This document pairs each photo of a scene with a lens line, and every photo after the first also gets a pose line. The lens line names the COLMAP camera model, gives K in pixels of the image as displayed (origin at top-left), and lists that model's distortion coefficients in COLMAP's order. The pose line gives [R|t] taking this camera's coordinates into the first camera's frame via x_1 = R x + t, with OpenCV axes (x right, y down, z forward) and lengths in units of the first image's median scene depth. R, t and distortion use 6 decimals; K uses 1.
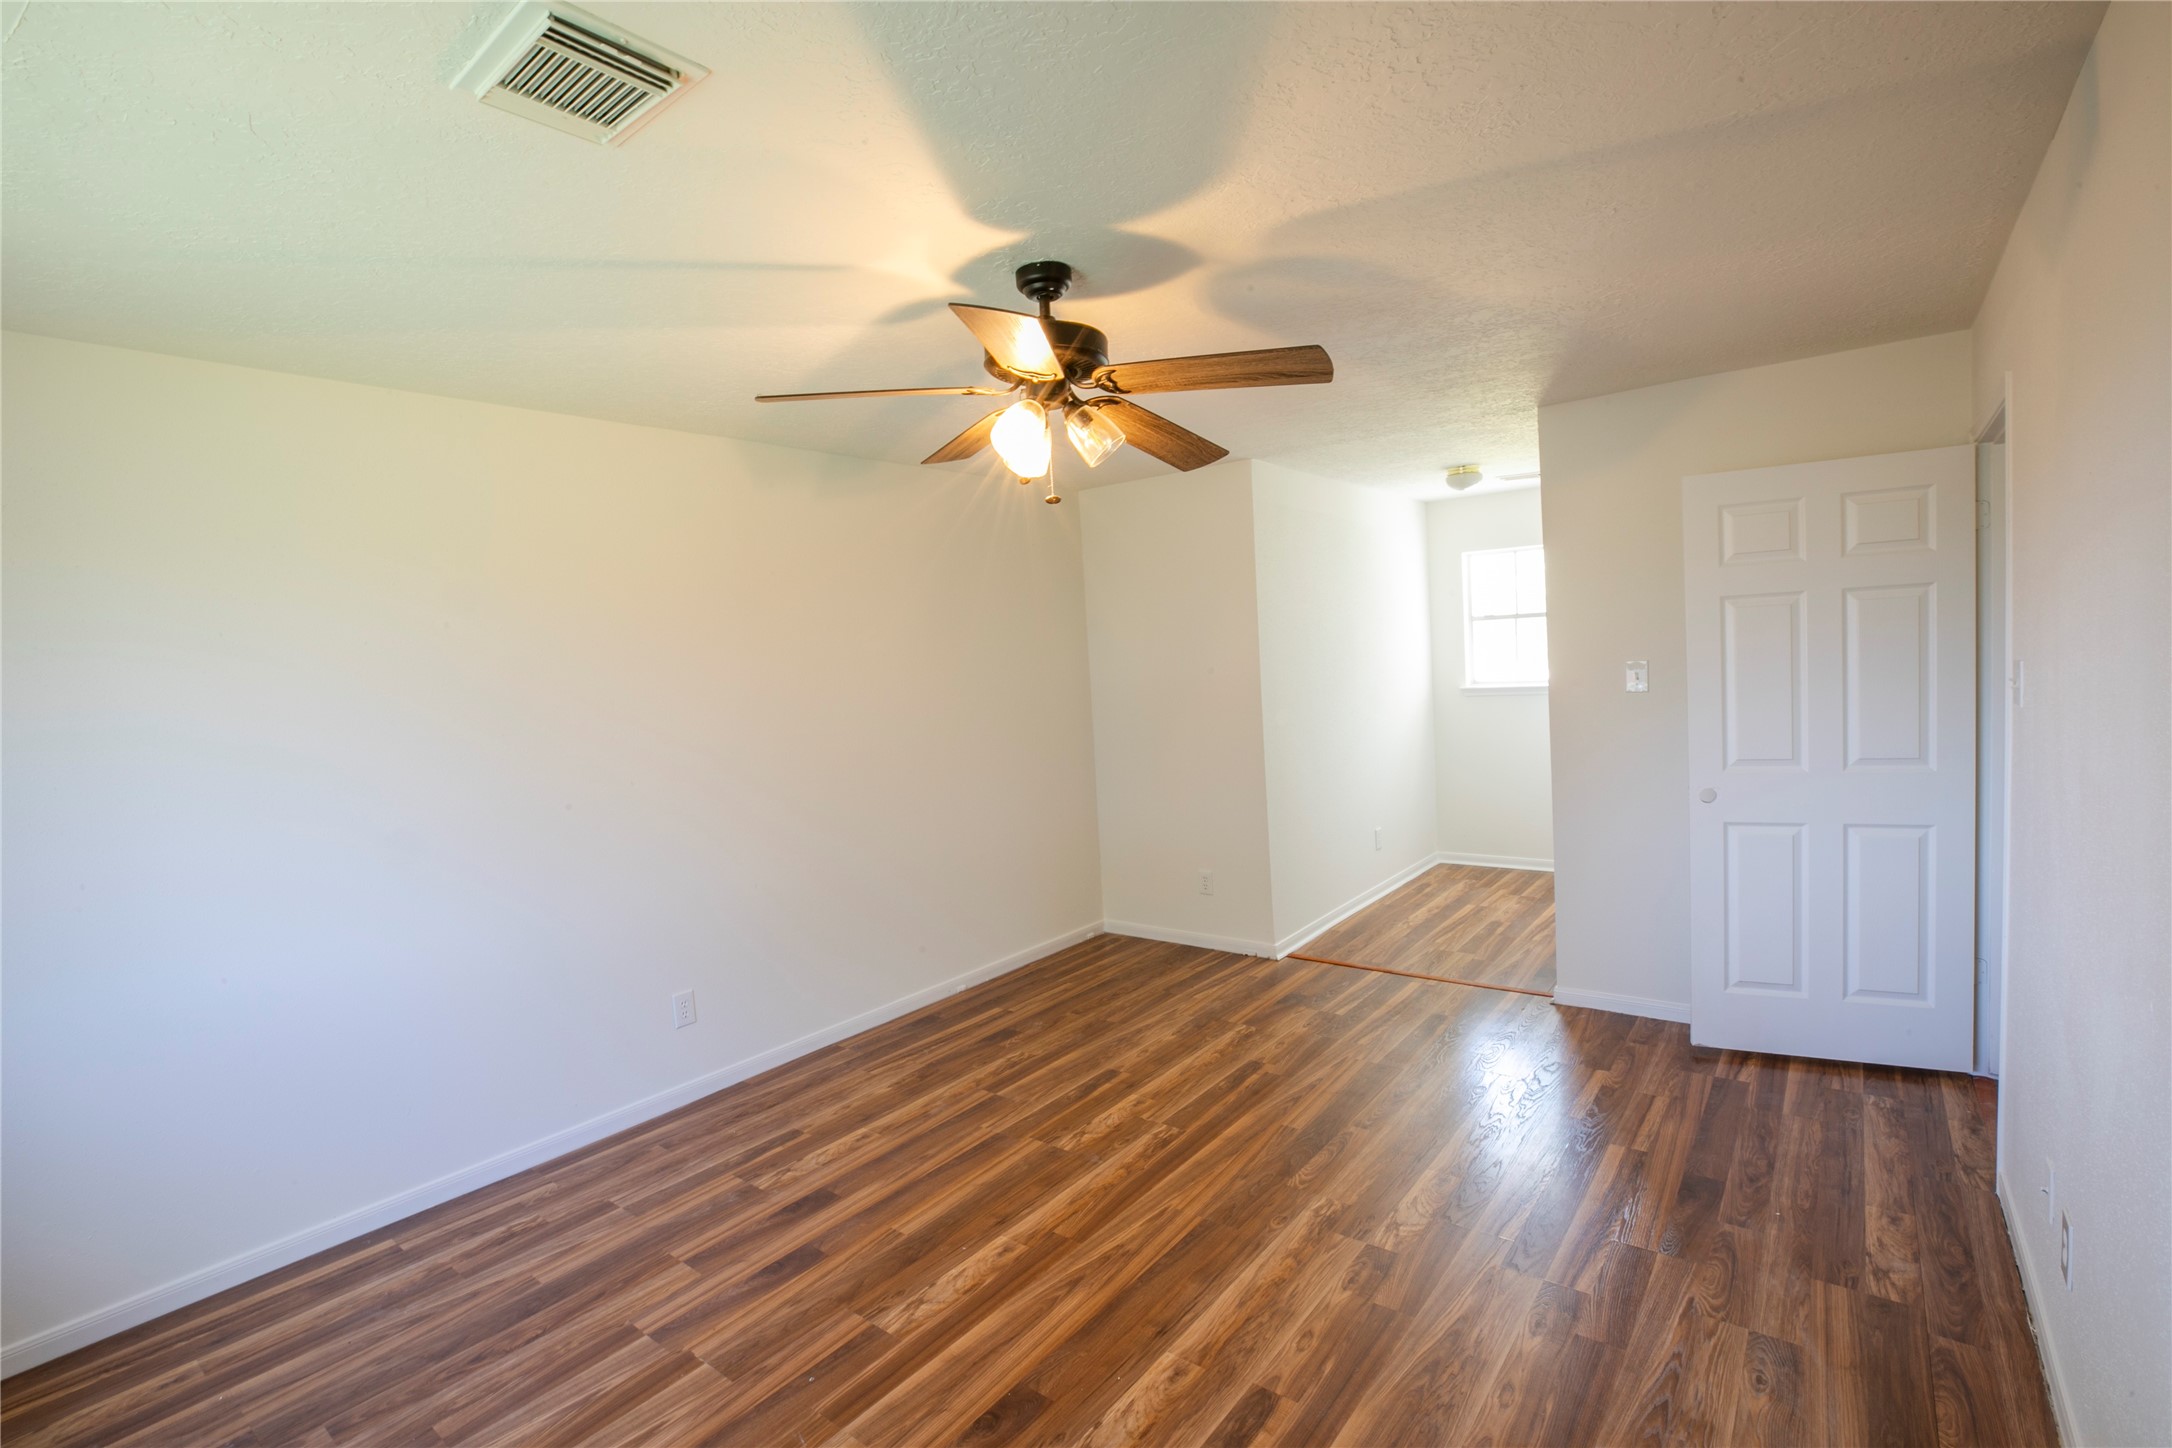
lens RADIAL K [[993.4, 0, 1077.5], [0, 993.4, 728.0], [0, 0, 1]] dist [-0.044859, 0.013607]
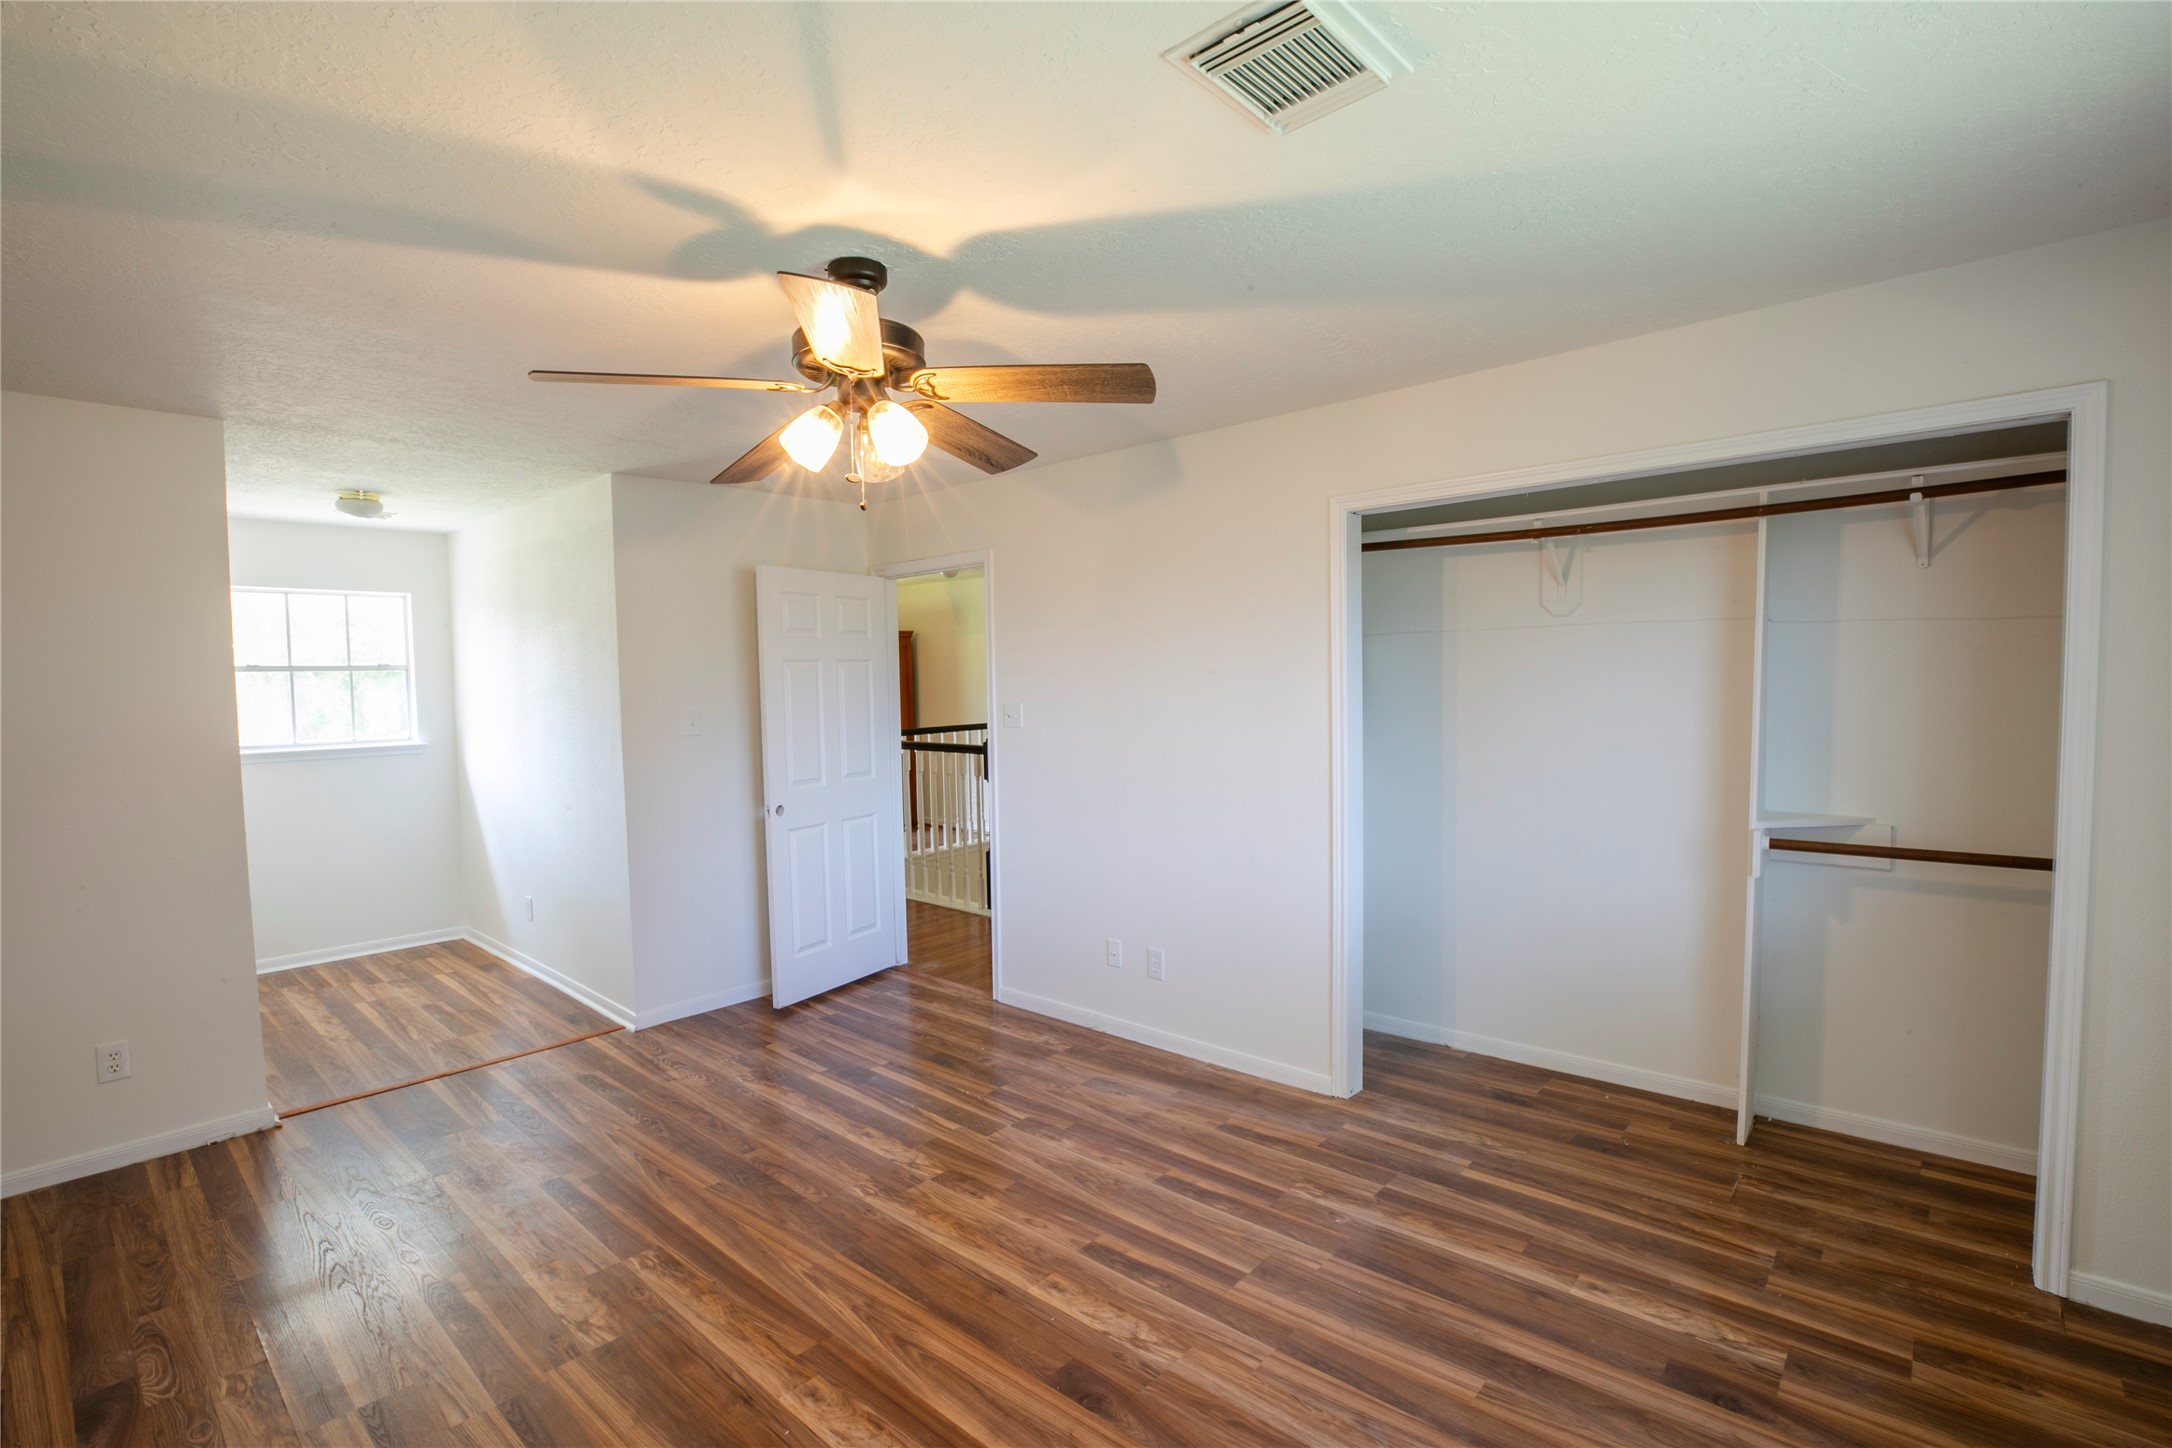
lens RADIAL K [[993.4, 0, 1077.5], [0, 993.4, 728.0], [0, 0, 1]] dist [-0.044859, 0.013607]
pose [[0.063501, 0.005003, 0.997969, -0.655403], [0.083722, 0.996436, -0.010322, 0.006022], [-0.994464, 0.084208, 0.062856, 0.517457]]
